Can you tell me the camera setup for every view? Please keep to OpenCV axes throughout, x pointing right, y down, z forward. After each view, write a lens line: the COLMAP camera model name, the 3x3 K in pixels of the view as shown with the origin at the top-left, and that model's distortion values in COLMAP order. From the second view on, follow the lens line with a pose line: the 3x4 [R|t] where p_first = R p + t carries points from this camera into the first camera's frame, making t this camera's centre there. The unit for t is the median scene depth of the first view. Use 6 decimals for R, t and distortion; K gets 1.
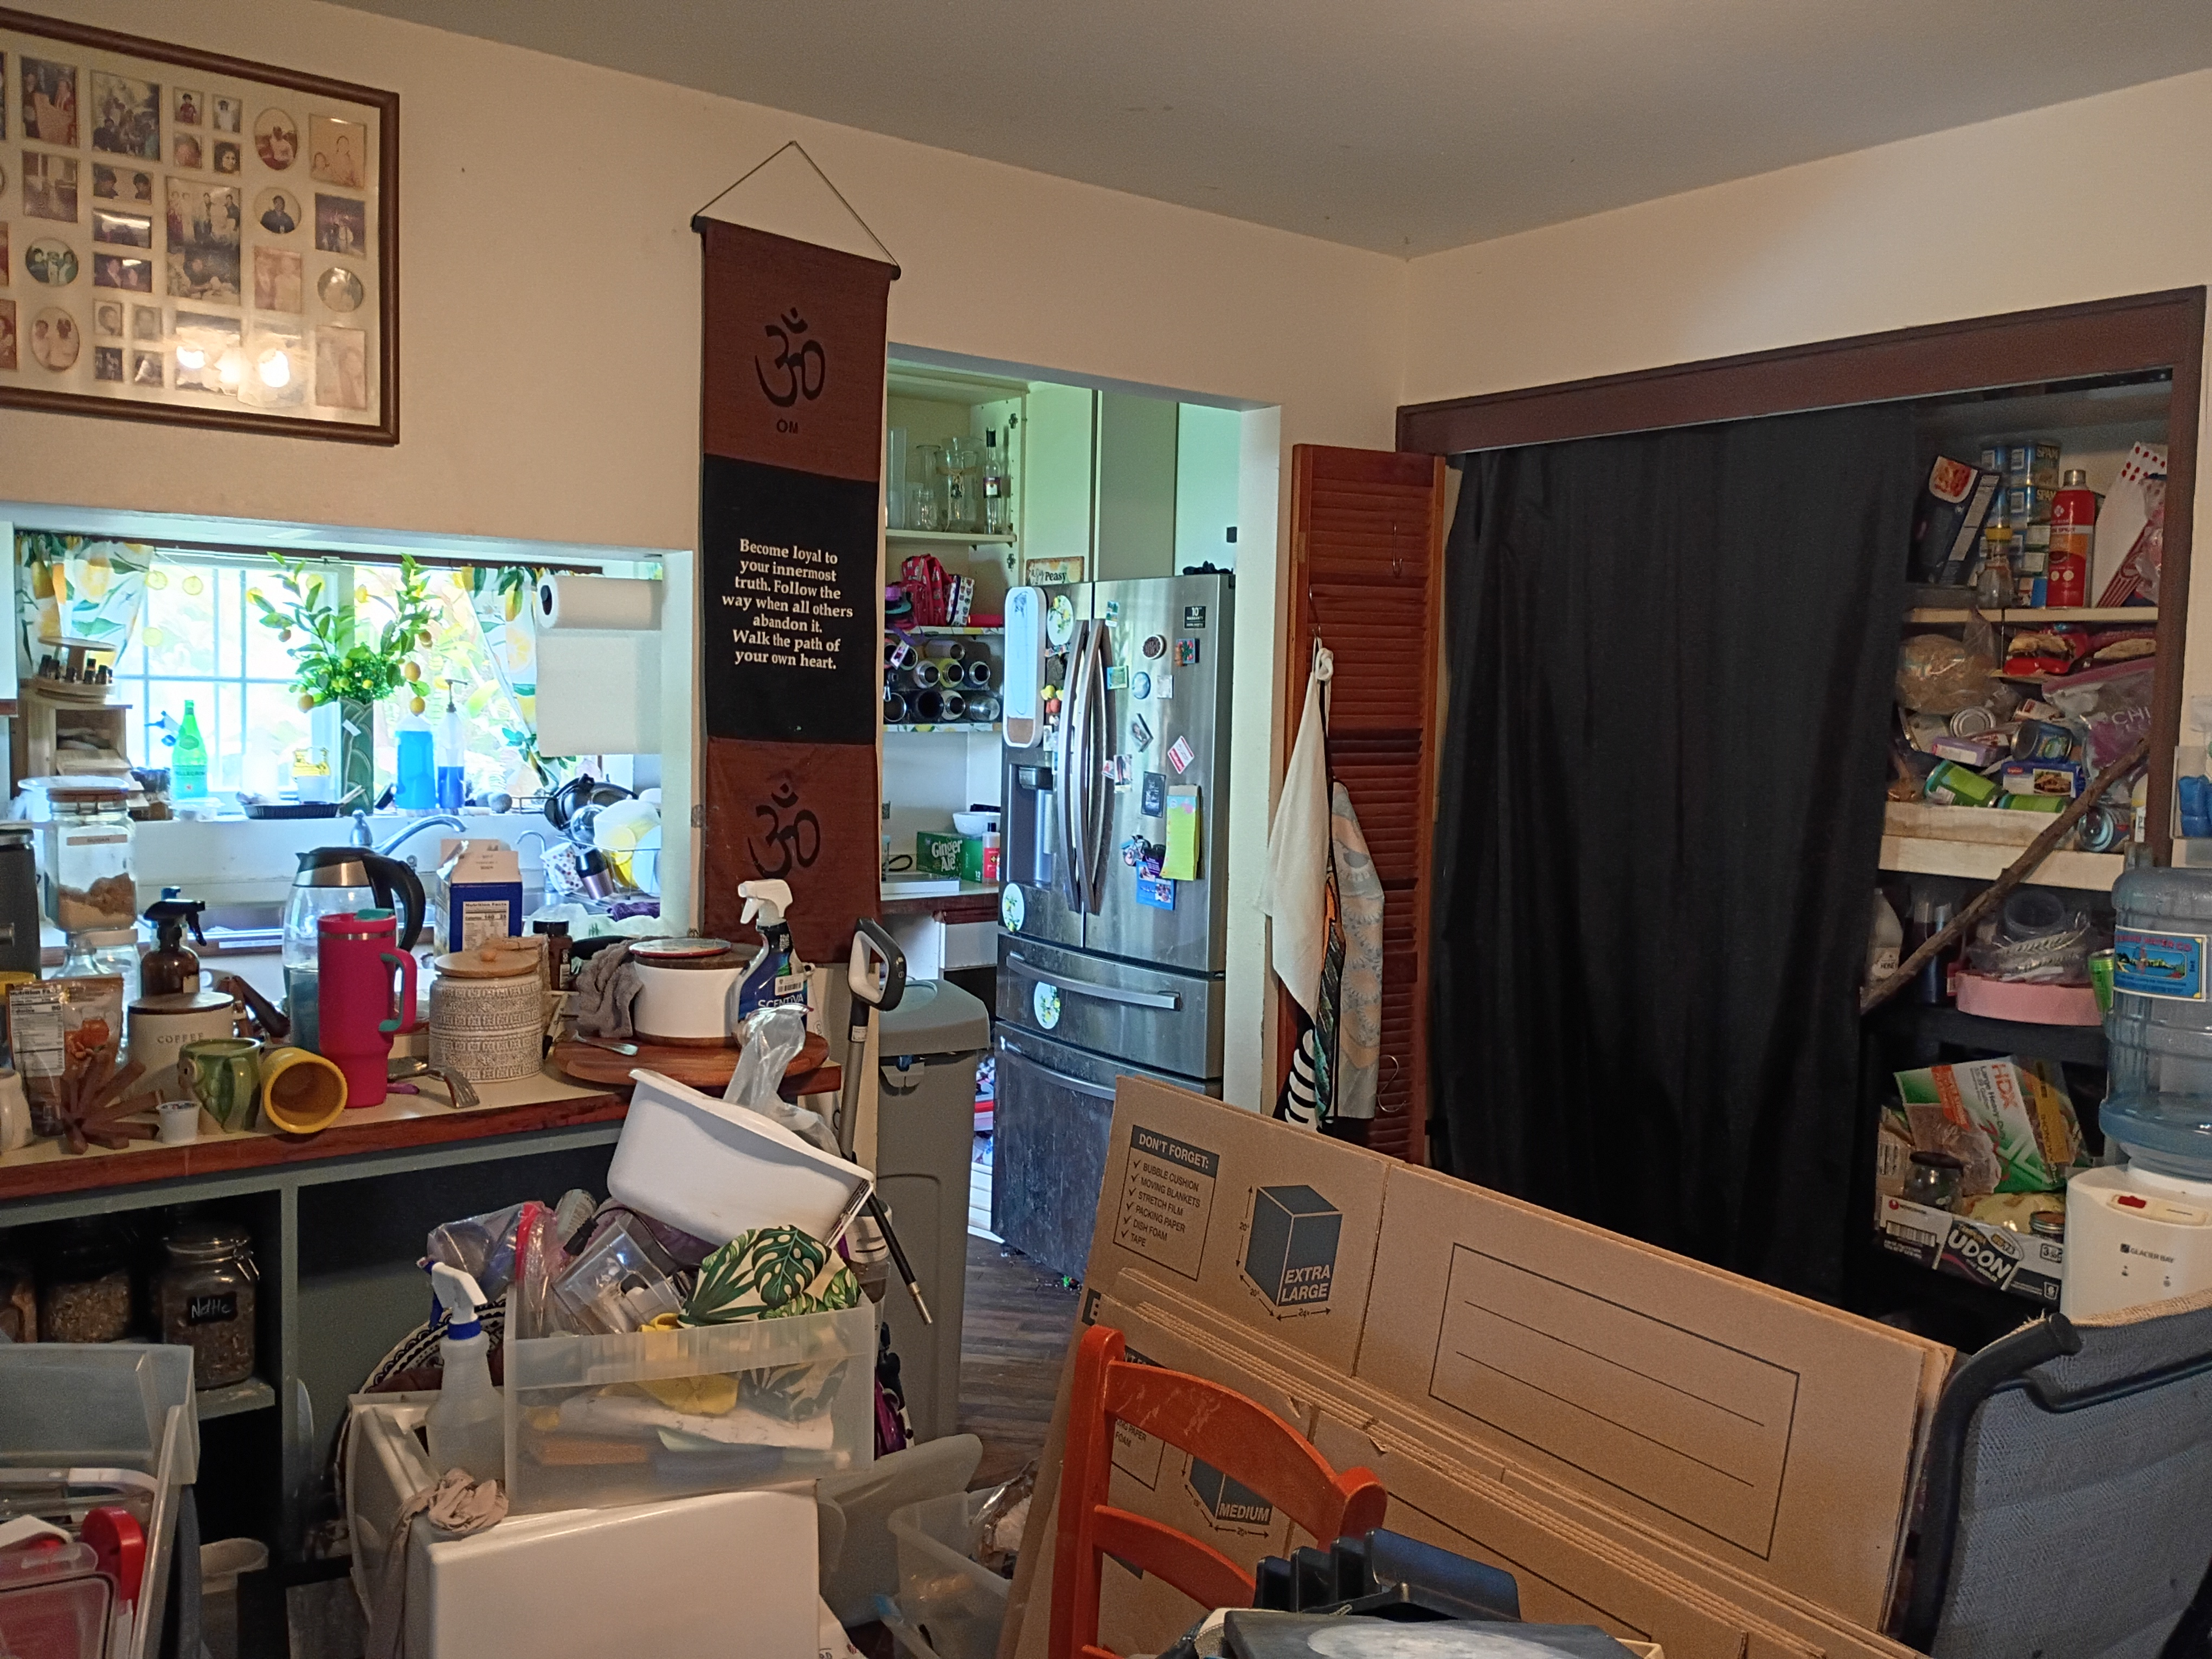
lens RADIAL K [[1853.4, 0, 1106.0], [0, 1853.4, 829.5], [0, 0, 1]] dist [0.046165, -0.006092]
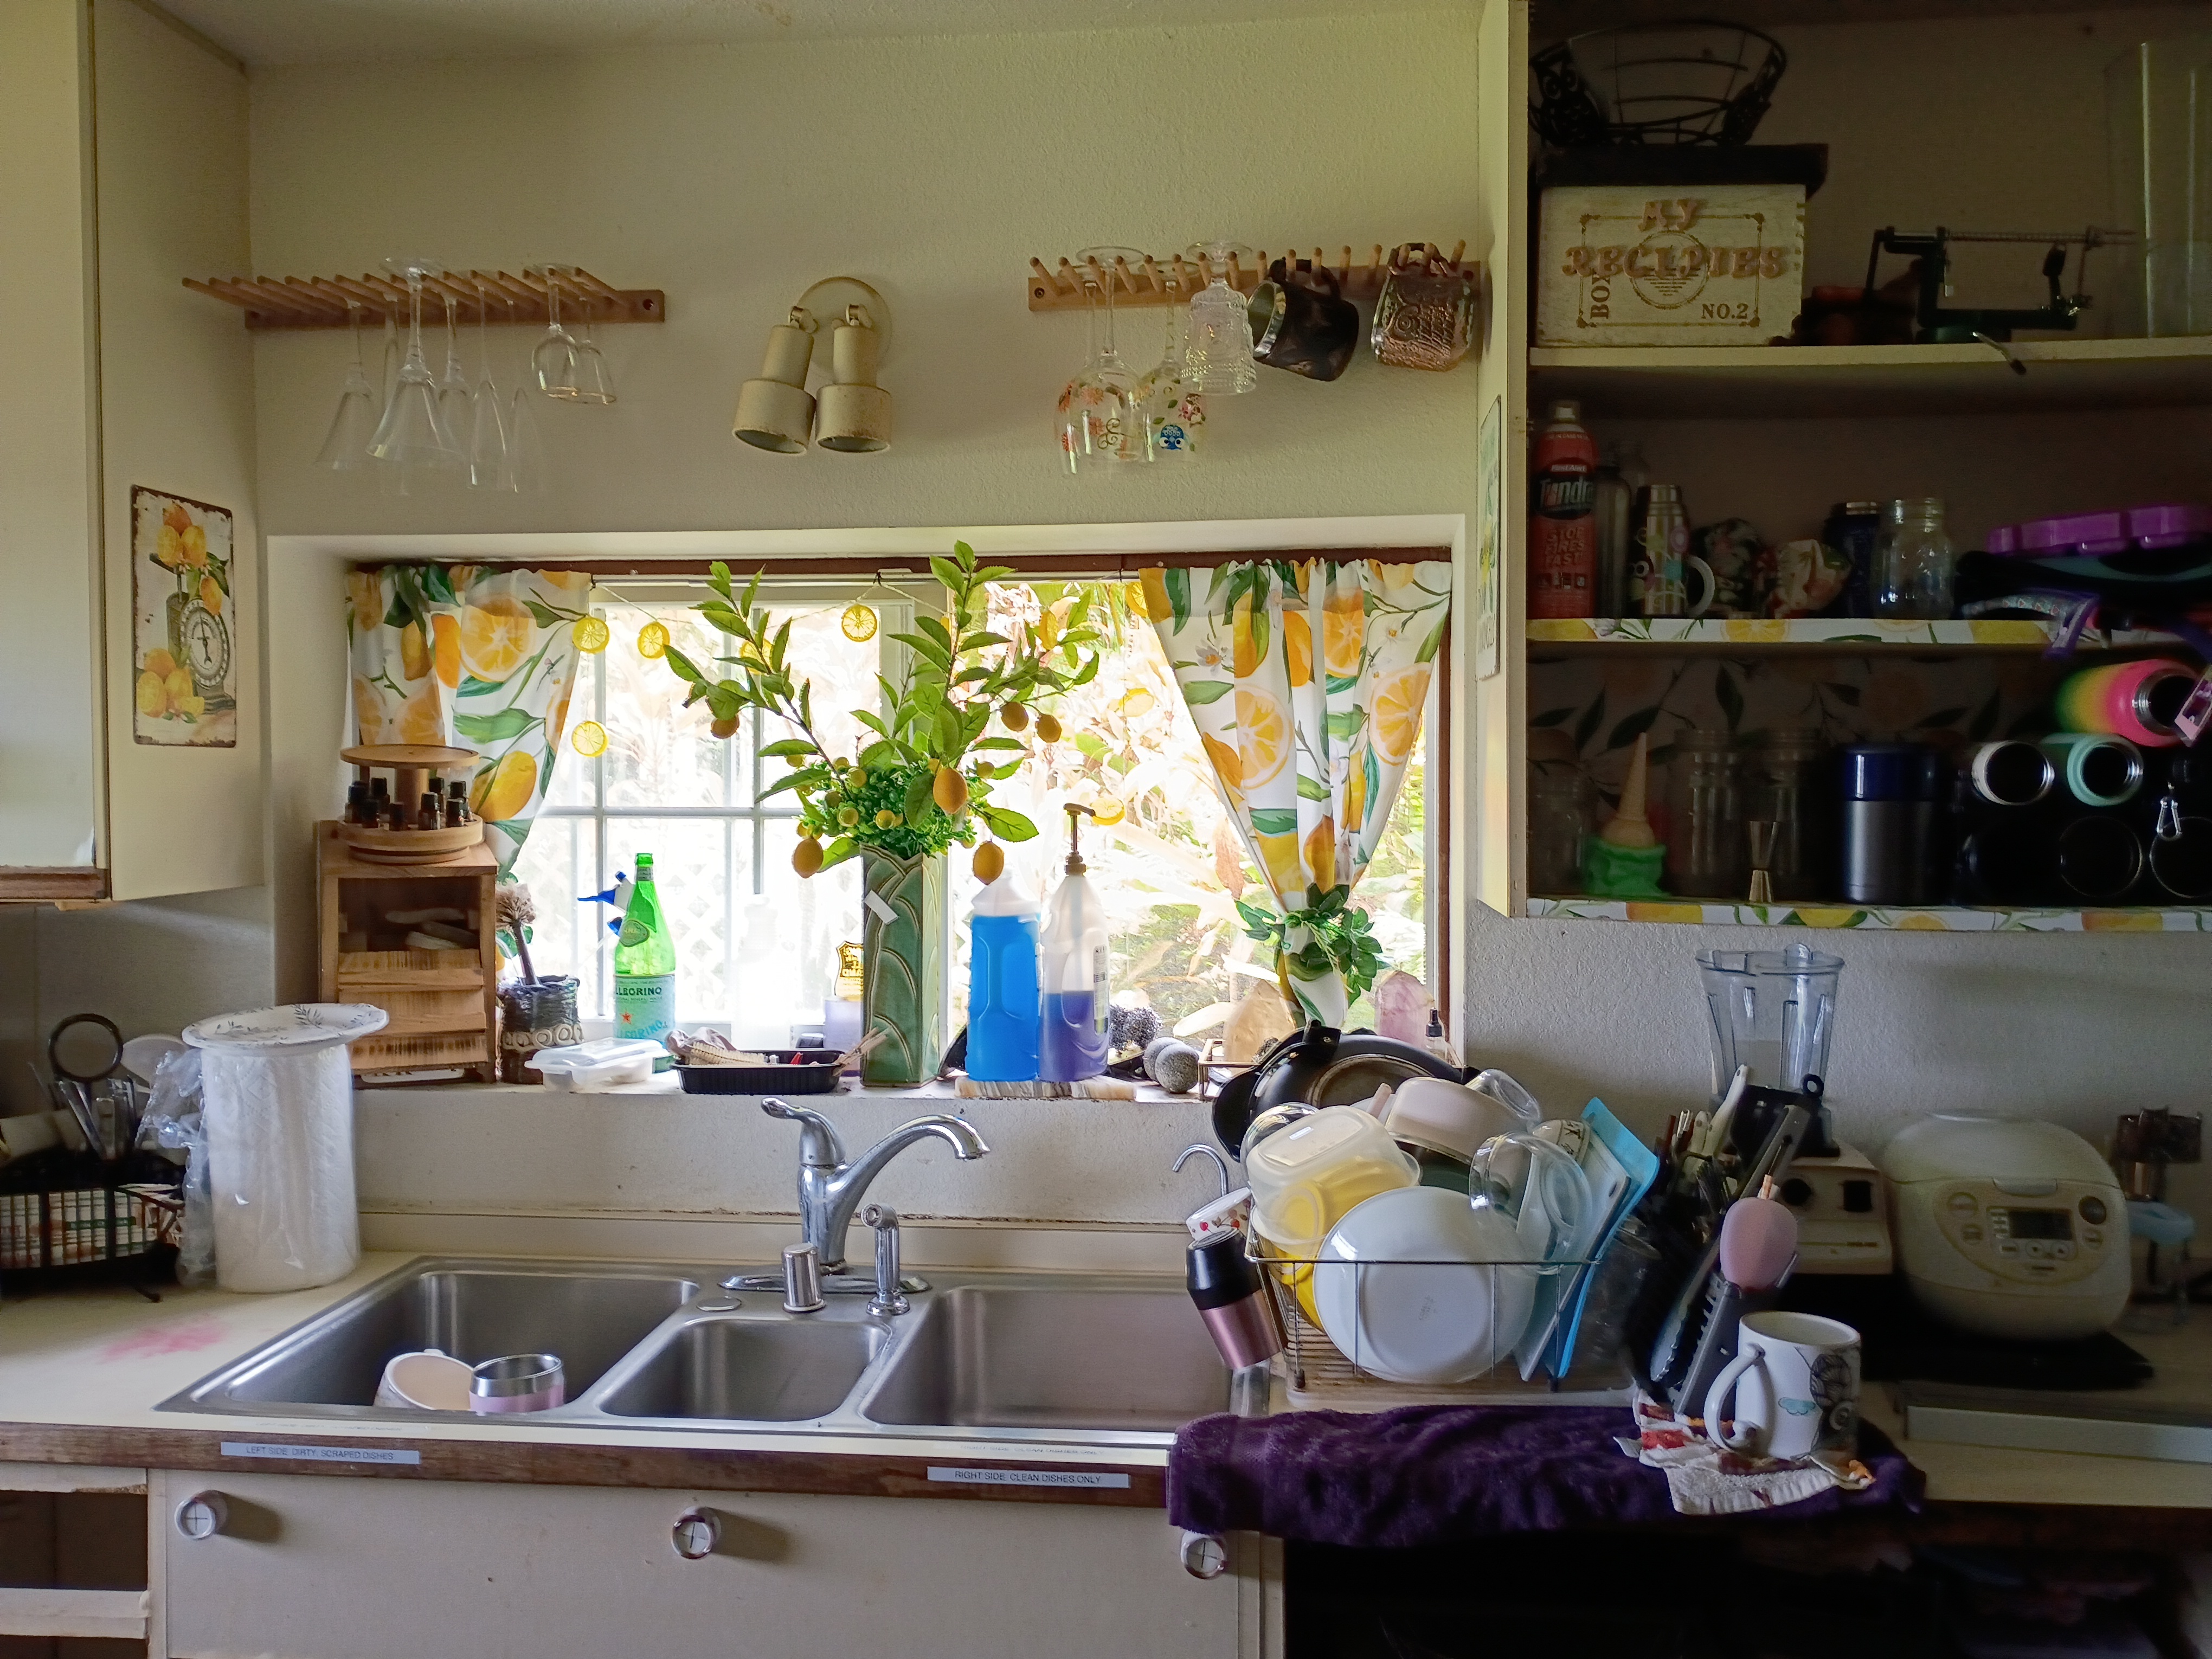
lens RADIAL K [[1853.4, 0, 1106.0], [0, 1853.4, 829.5], [0, 0, 1]] dist [0.046165, -0.006092]
pose [[0.734390, -0.001024, -0.678727, -0.029131], [-0.032205, 0.998820, -0.036354, -0.060836], [0.677963, 0.048556, 0.733491, 0.698751]]
